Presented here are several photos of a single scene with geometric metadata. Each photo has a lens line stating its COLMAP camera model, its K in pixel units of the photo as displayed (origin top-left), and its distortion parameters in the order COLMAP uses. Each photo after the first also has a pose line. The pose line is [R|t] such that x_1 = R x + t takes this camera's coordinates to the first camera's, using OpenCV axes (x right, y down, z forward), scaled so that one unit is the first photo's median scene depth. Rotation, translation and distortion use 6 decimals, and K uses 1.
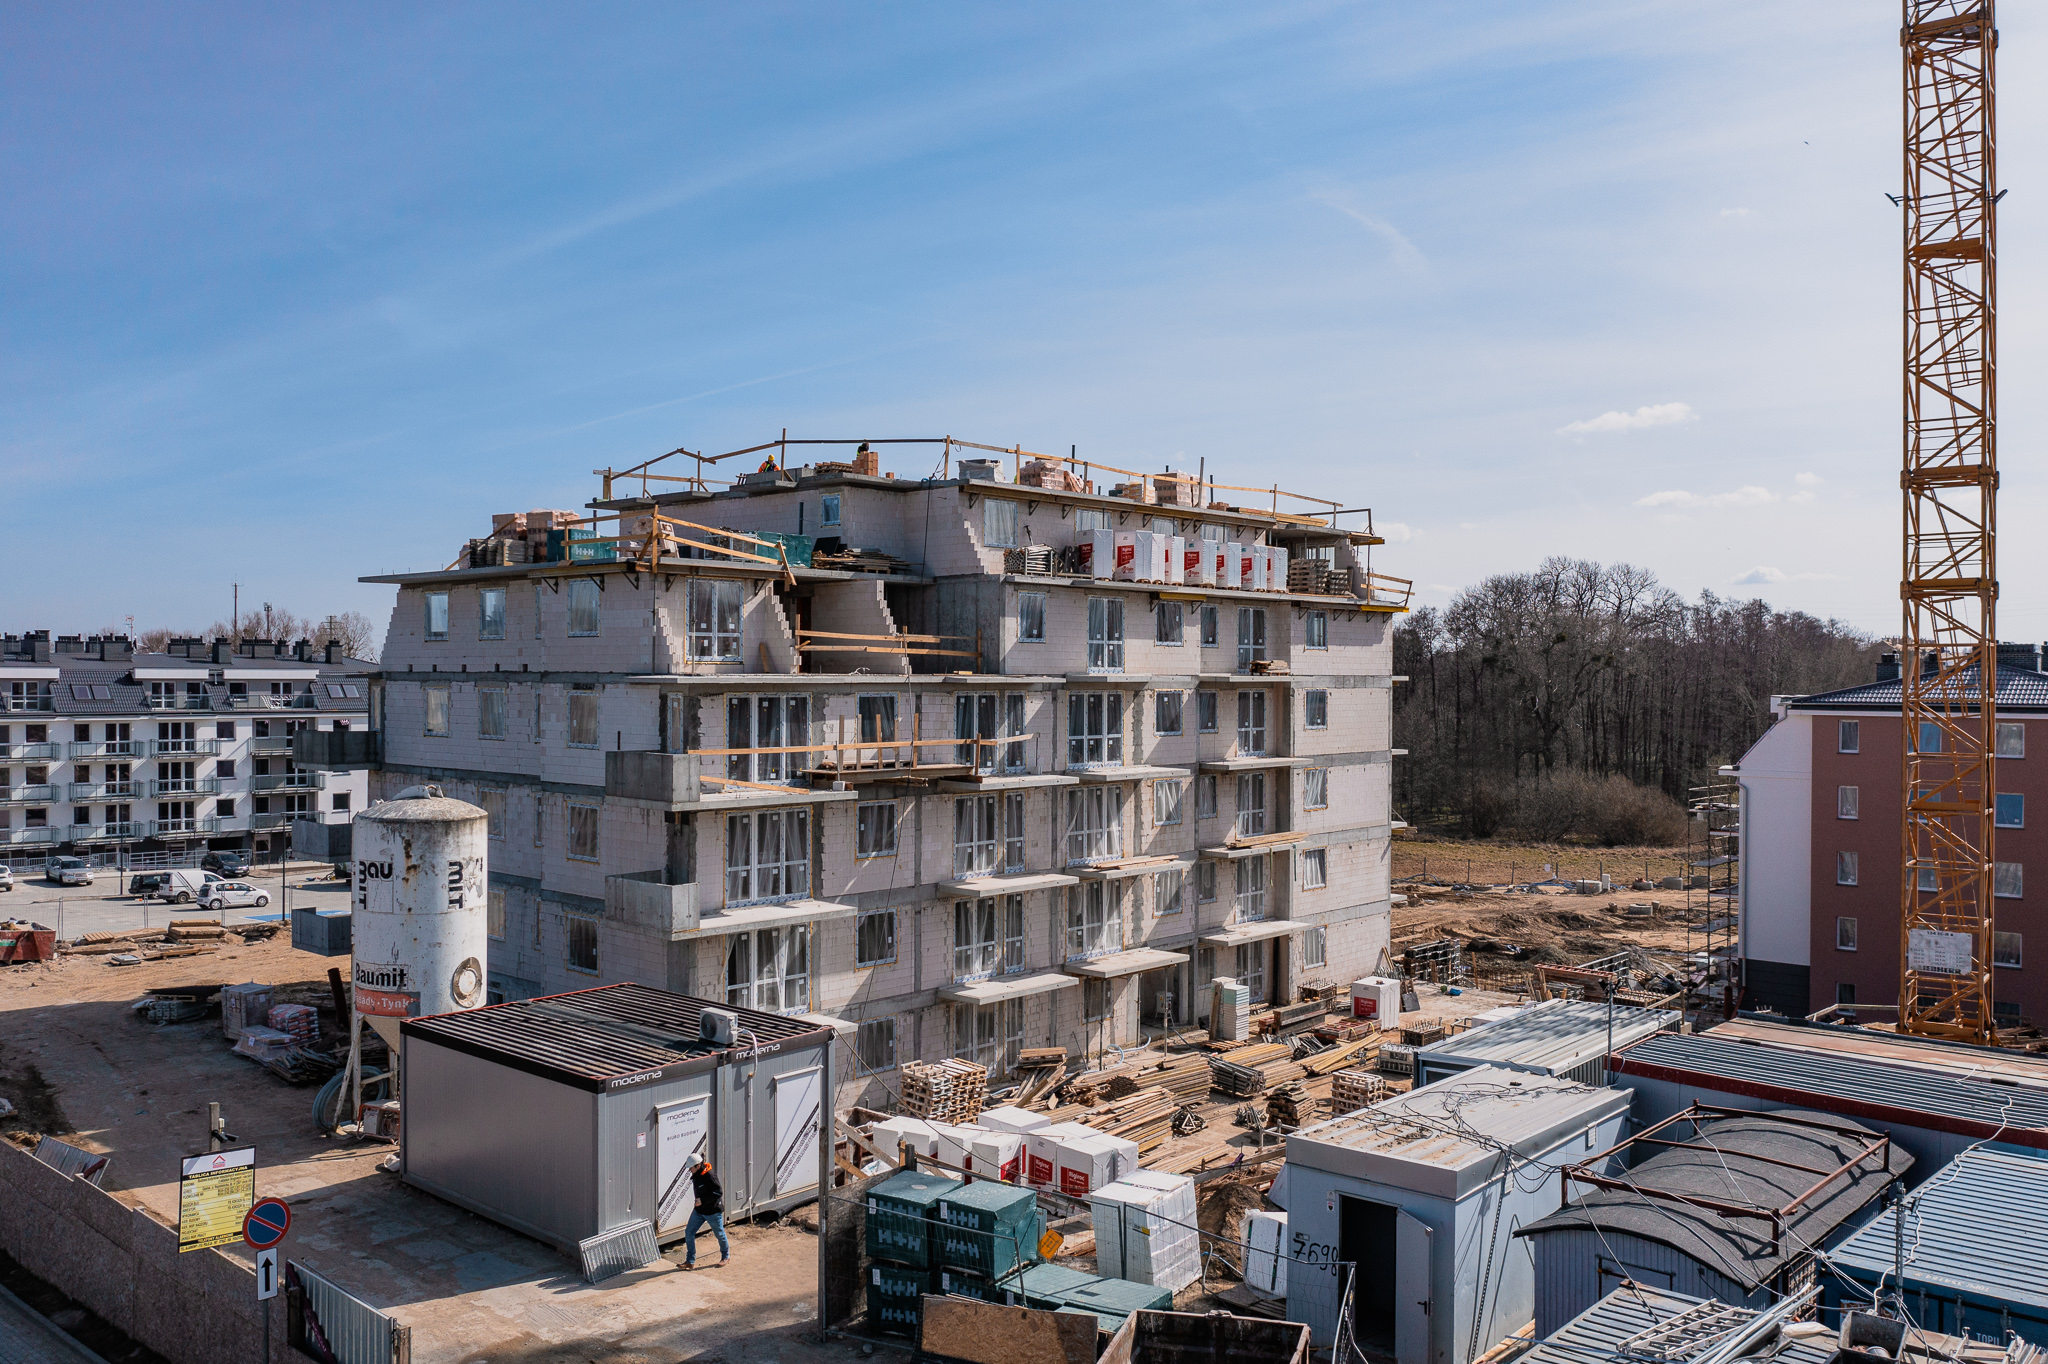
lens RADIAL K [[1628.2, 0, 1016.2], [0, 1628.2, 689.5], [0, 0, 1]] dist [-0.017999, 0.003140]
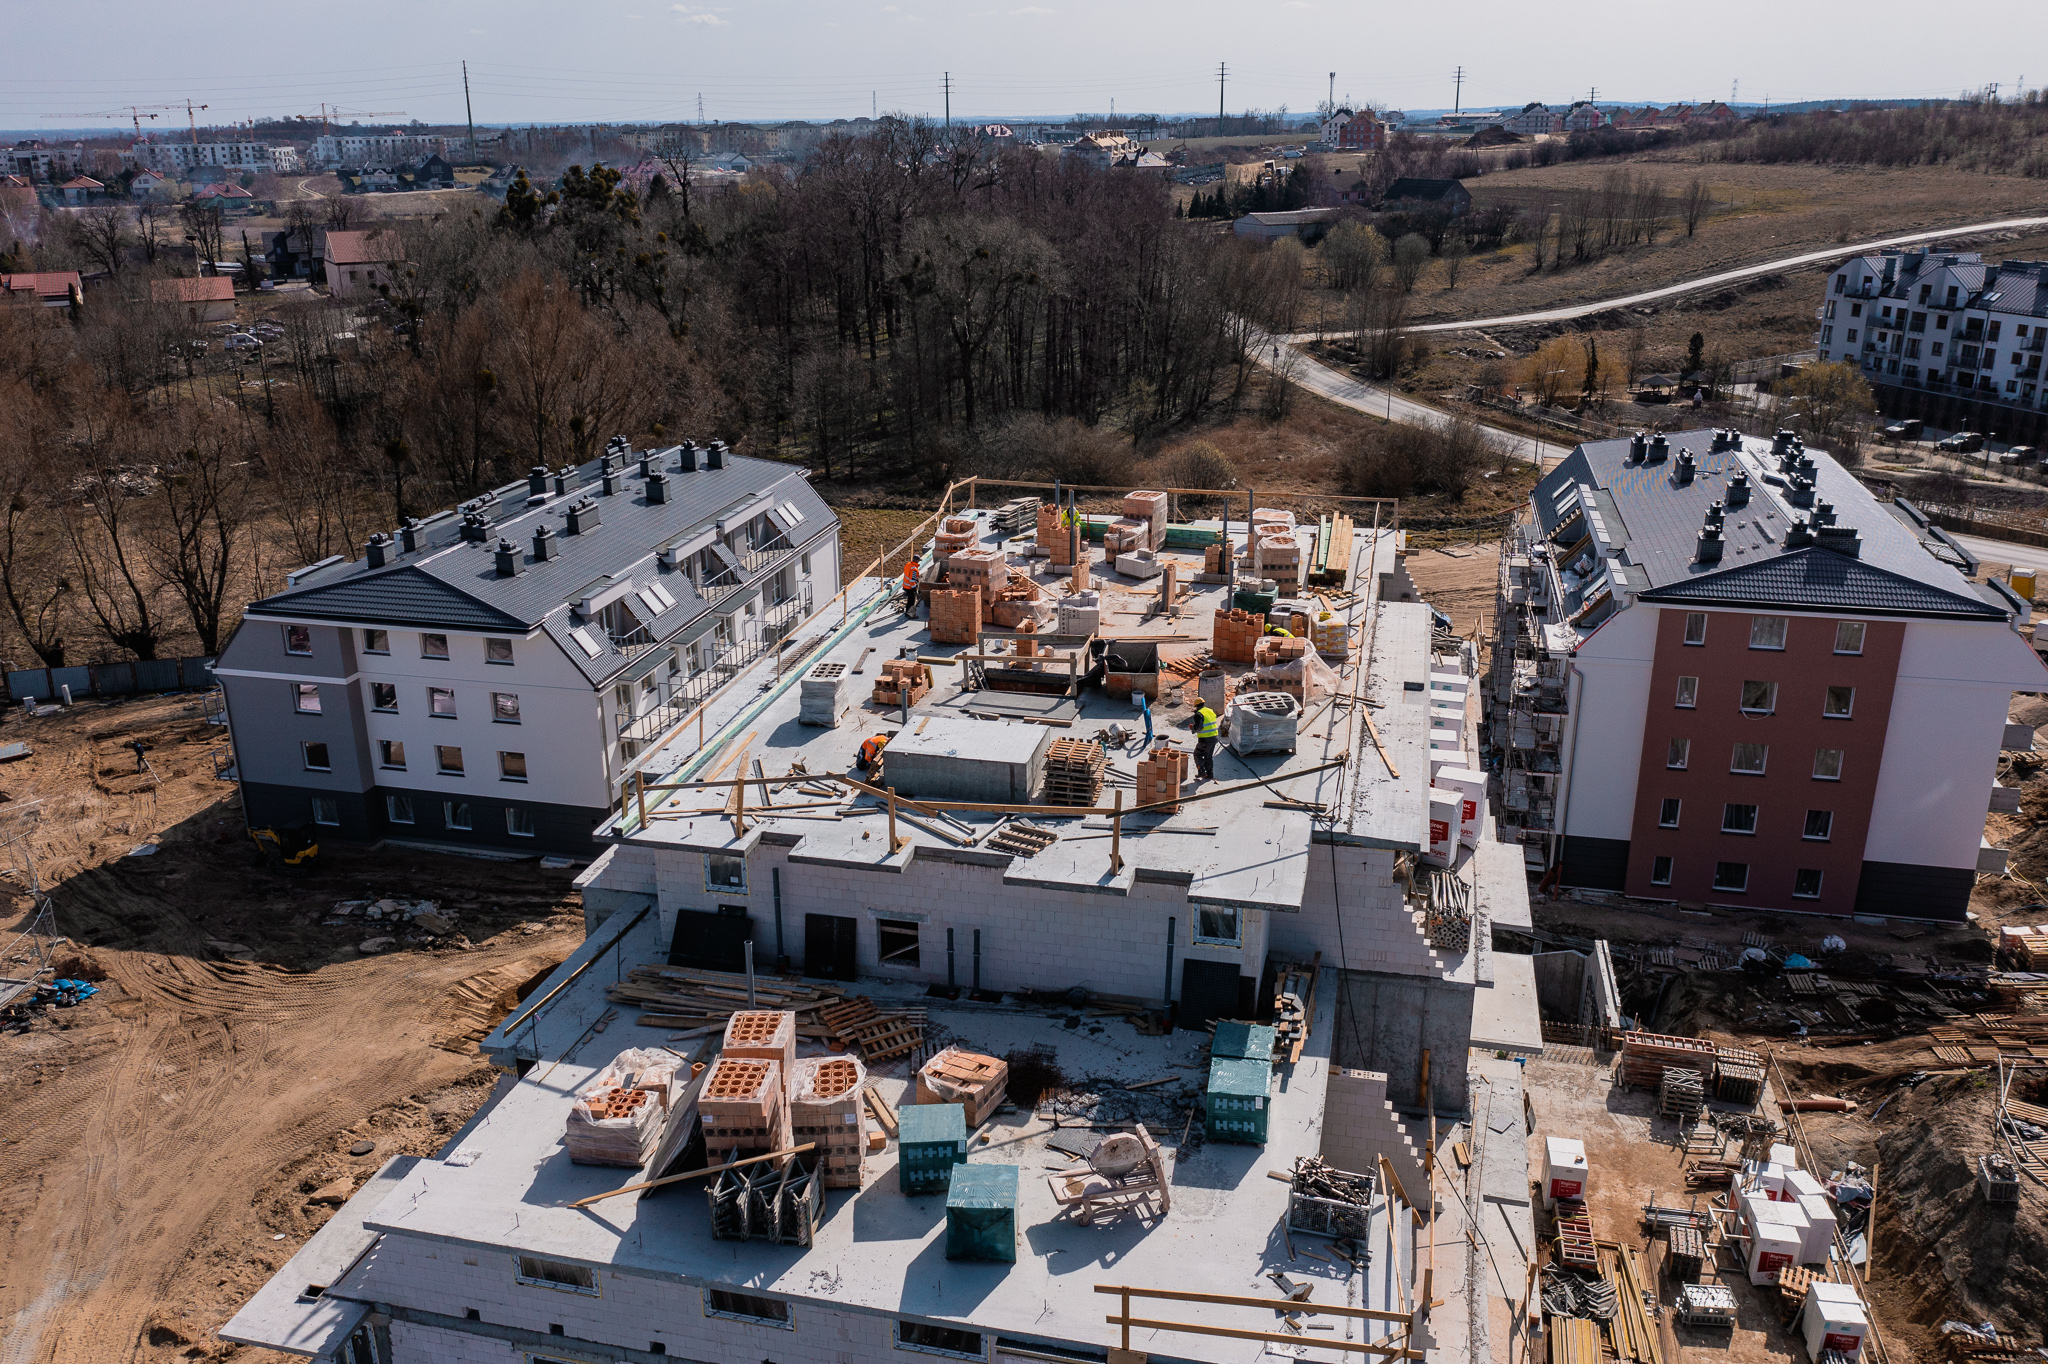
lens RADIAL K [[1617.6, 0, 1022.8], [0, 1617.6, 697.9], [0, 0, 1]] dist [-0.016594, -0.003258]
pose [[0.872268, -0.176729, 0.455978, -0.184804], [0.015470, 0.941920, 0.335480, -0.165458], [-0.488784, -0.285574, 0.824341, 0.234757]]
